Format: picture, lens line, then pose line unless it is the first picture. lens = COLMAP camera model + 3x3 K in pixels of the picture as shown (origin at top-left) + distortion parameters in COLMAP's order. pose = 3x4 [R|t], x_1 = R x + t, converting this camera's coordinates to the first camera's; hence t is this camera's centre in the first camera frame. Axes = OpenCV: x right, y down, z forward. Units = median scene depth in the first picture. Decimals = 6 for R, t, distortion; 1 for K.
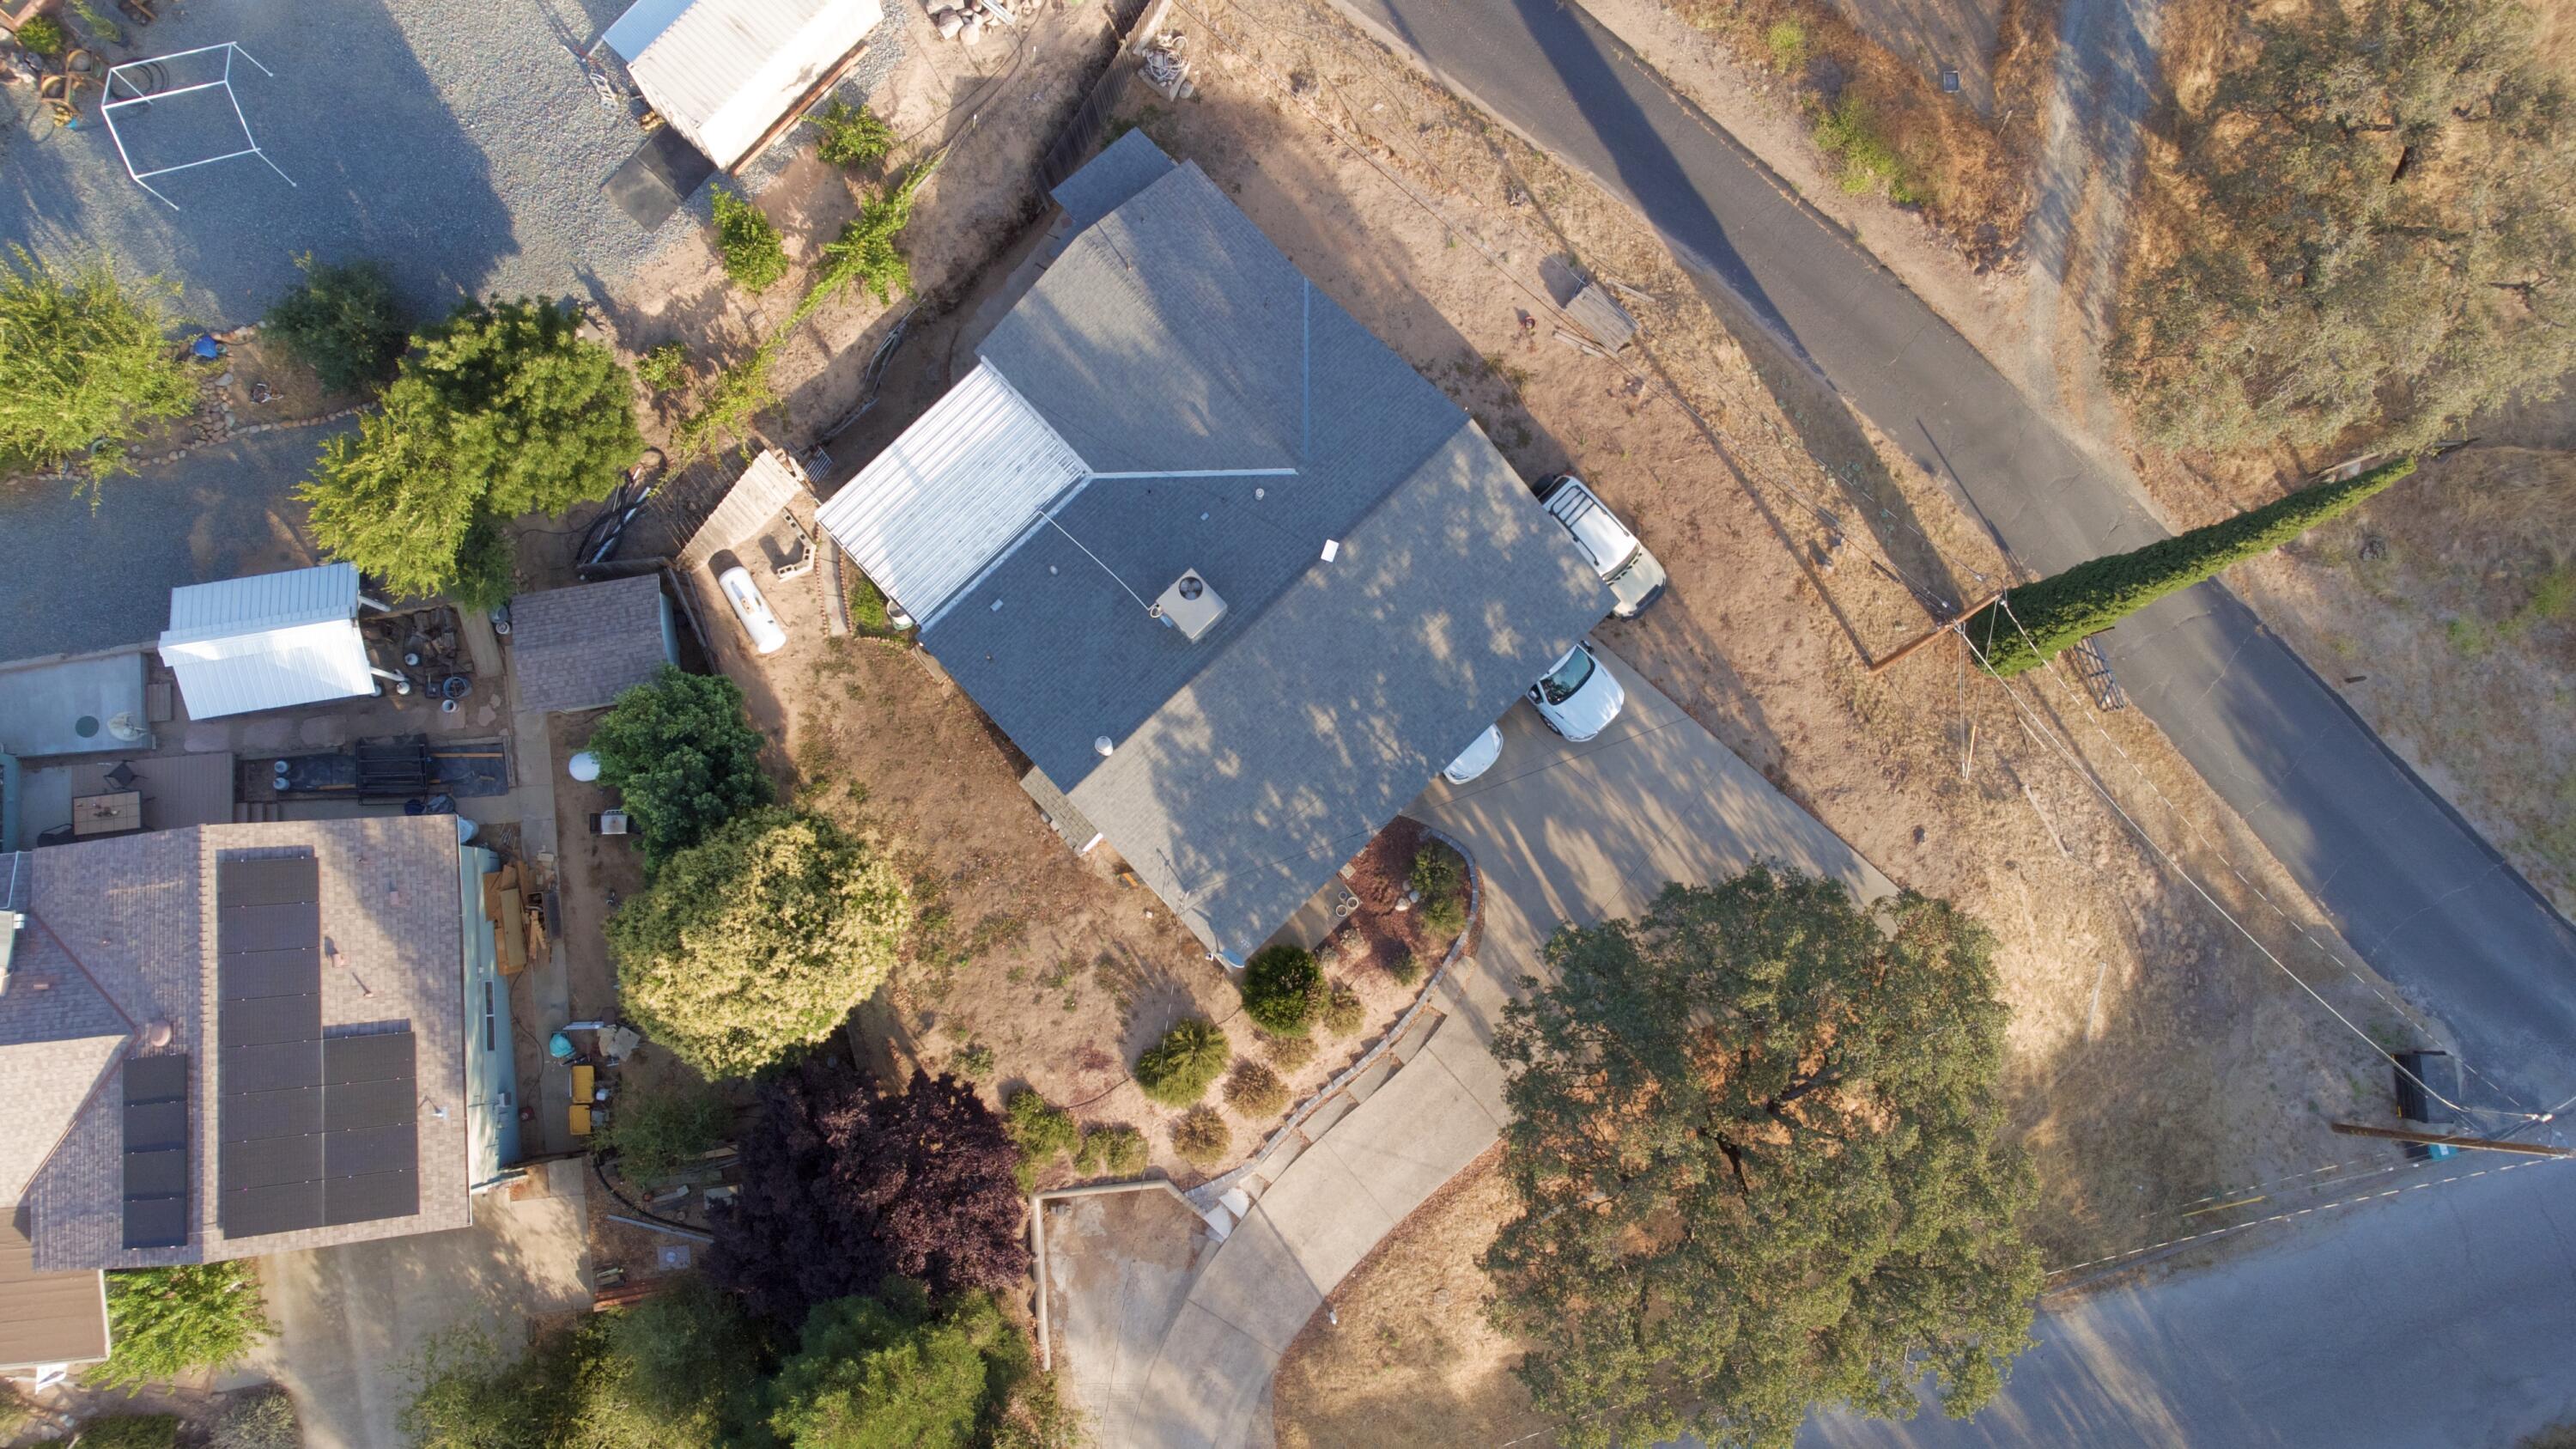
lens RADIAL K [[1917.2, 0, 1288.0], [0, 1917.2, 724.5], [0, 0, 1]] dist [0.031813, 0.011205]
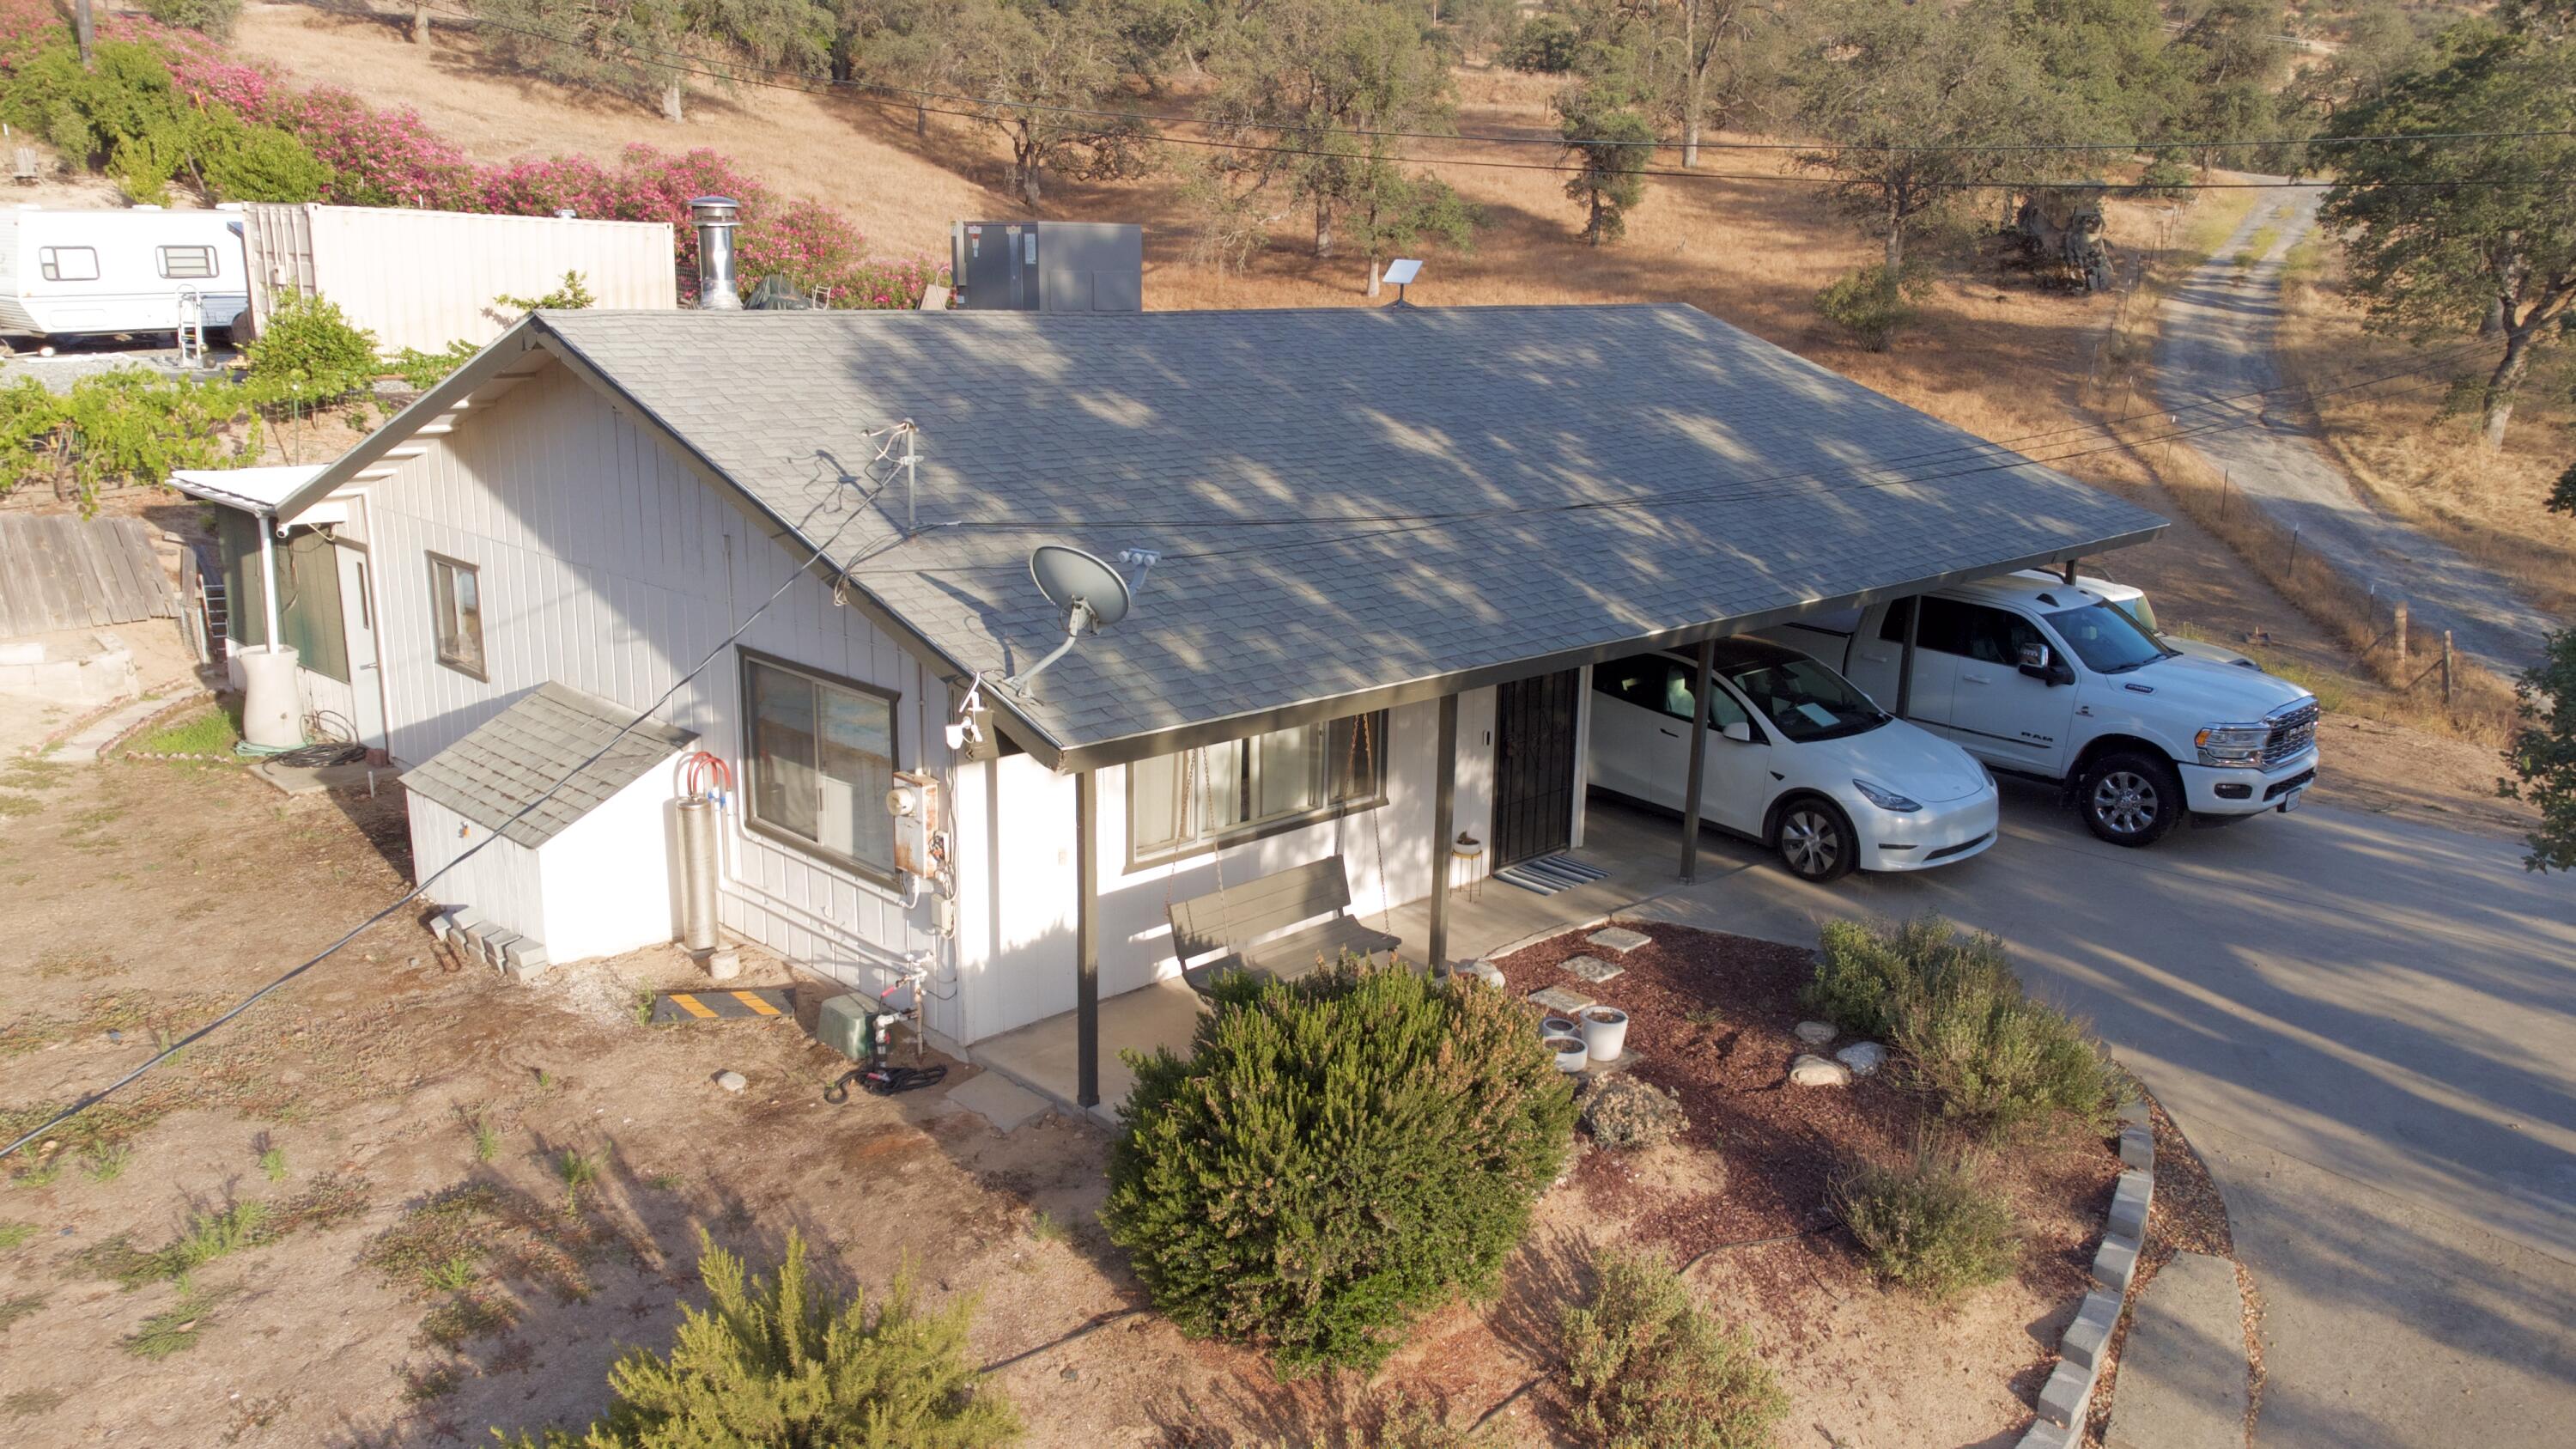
lens RADIAL K [[1917.2, 0, 1288.0], [0, 1917.2, 724.5], [0, 0, 1]] dist [0.031813, 0.011205]
pose [[0.999877, -0.010245, 0.011866, -0.008029], [0.014699, 0.349553, -0.936801, 0.301784], [0.005450, 0.936860, 0.349661, 0.881040]]
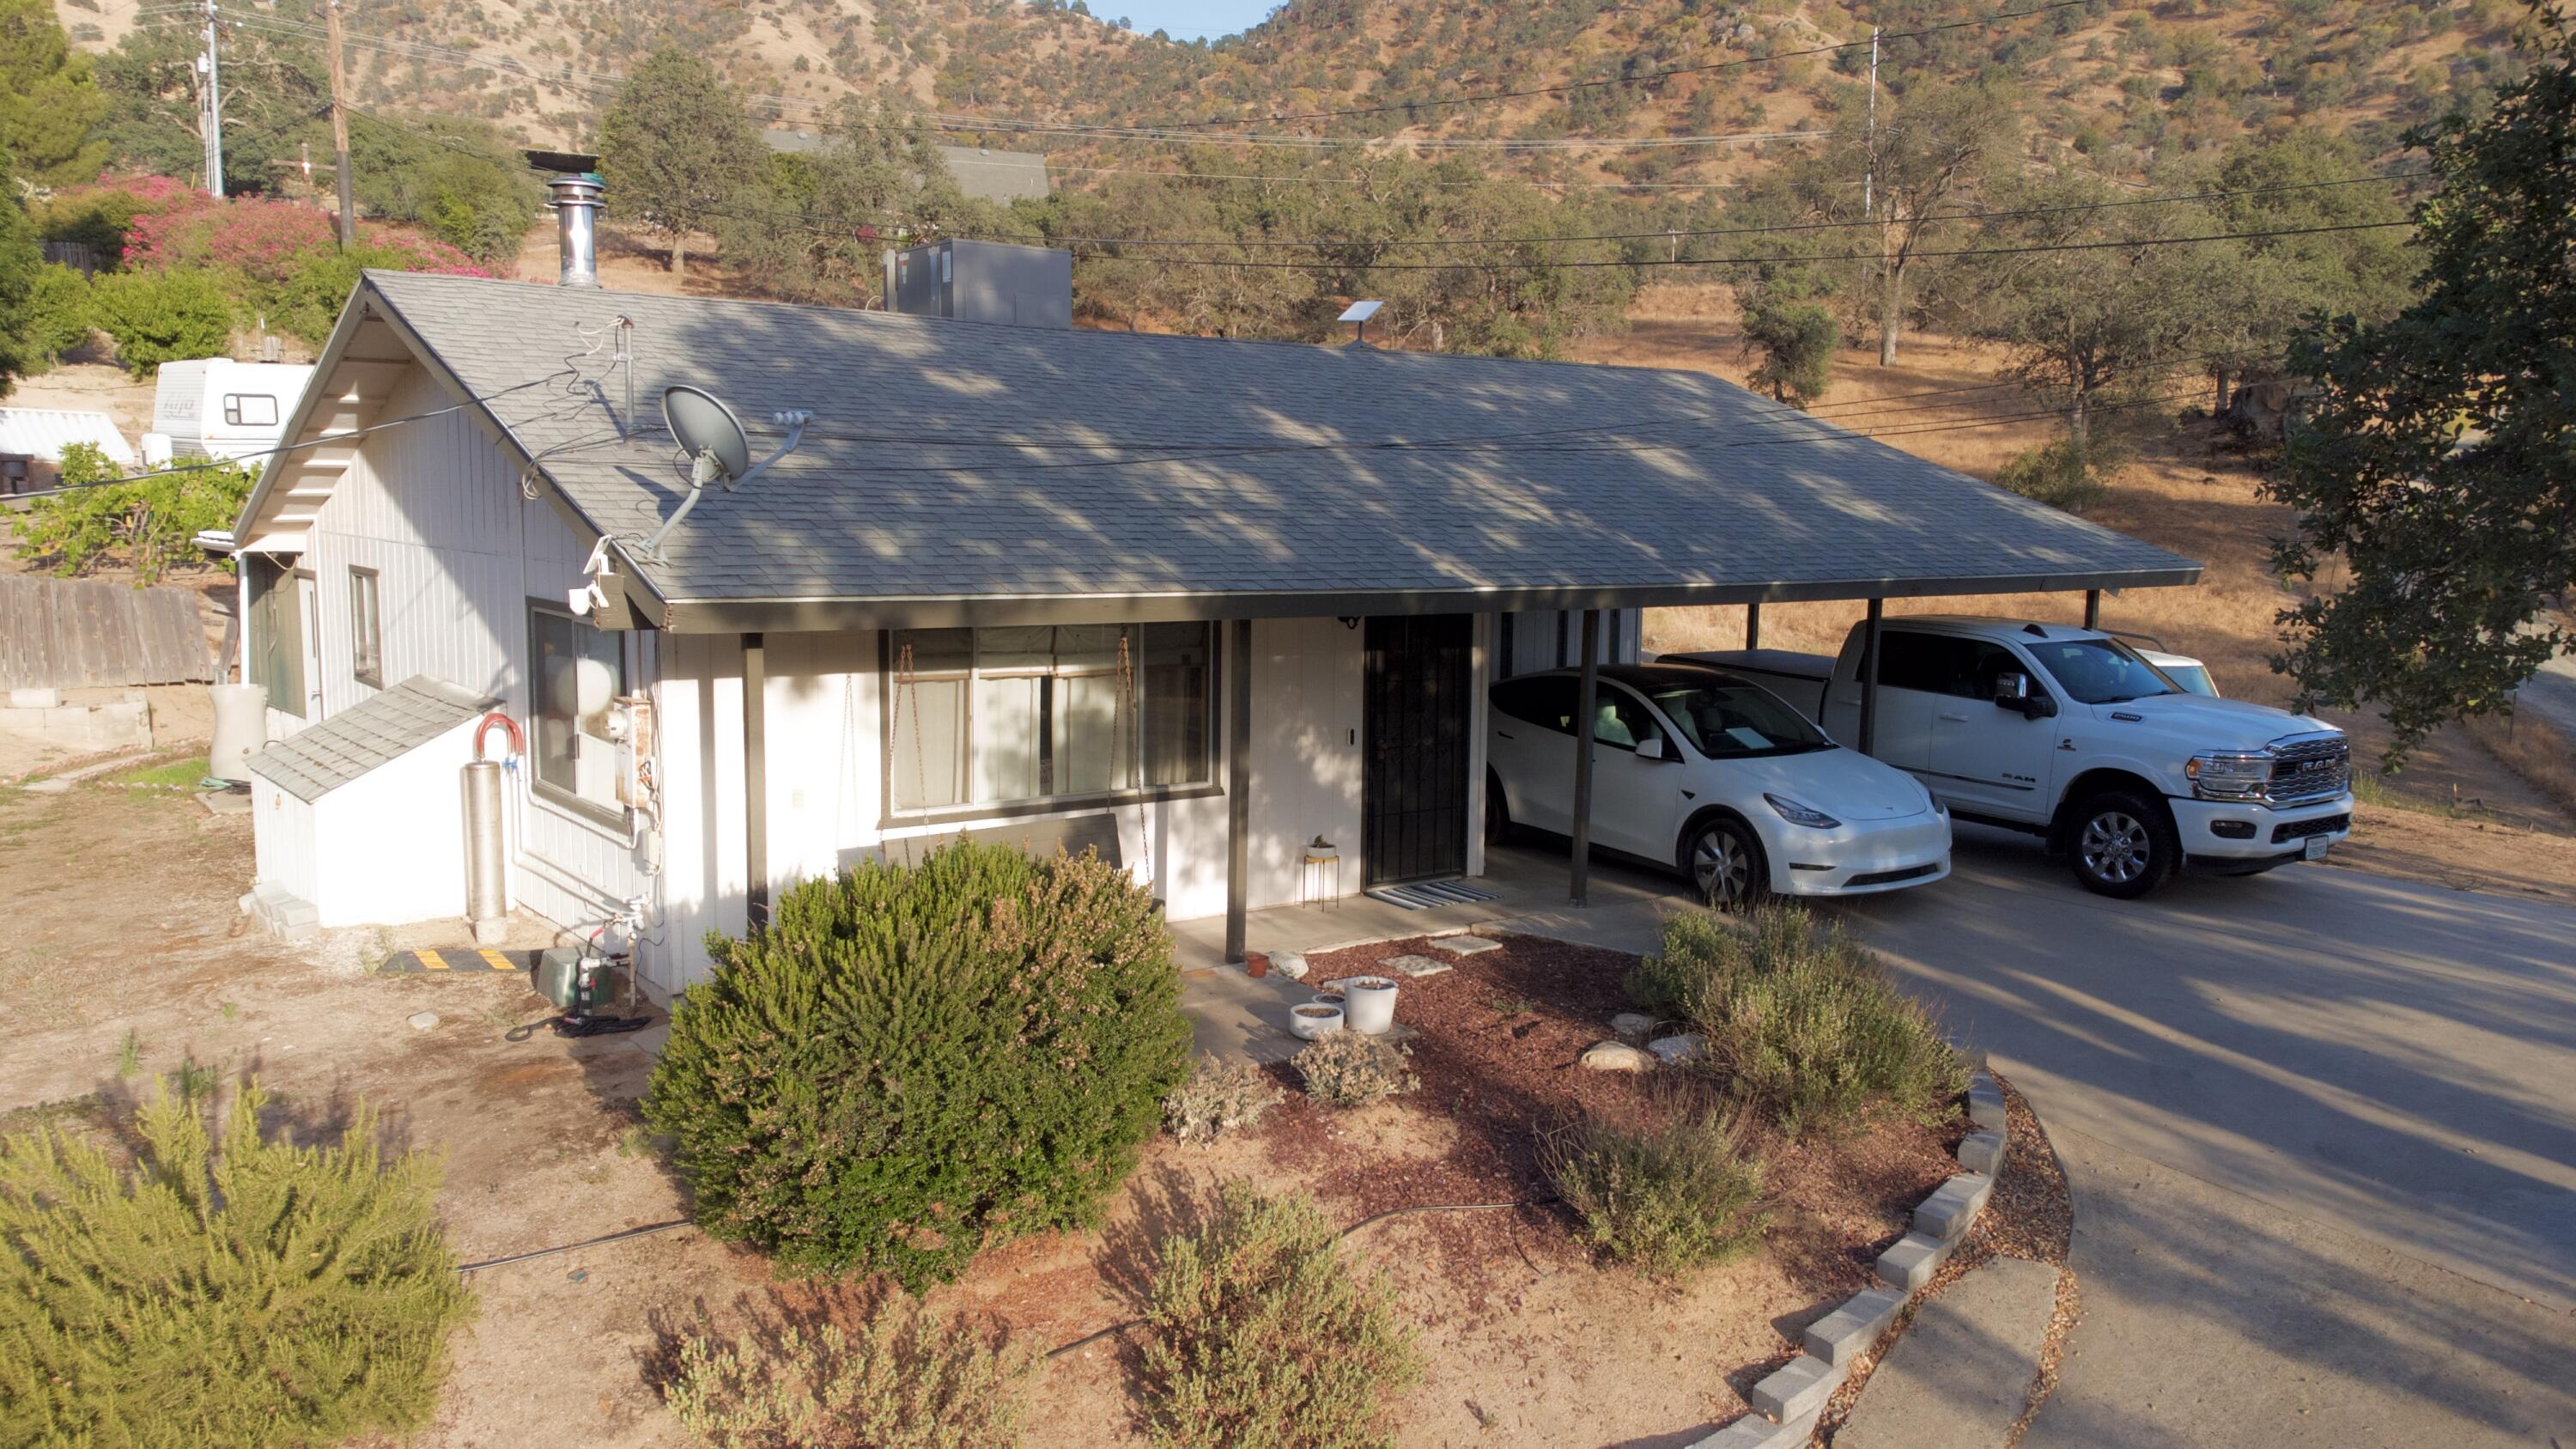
lens RADIAL K [[1915.5, 0, 1288.0], [0, 1915.5, 731.7], [0, 0, 1]] dist [0.037481, 0.000488]
pose [[0.993326, 0.004358, -0.115259, 0.048509], [-0.113037, 0.235546, -0.965267, 0.289319], [0.022942, 0.971854, 0.234466, 0.921798]]
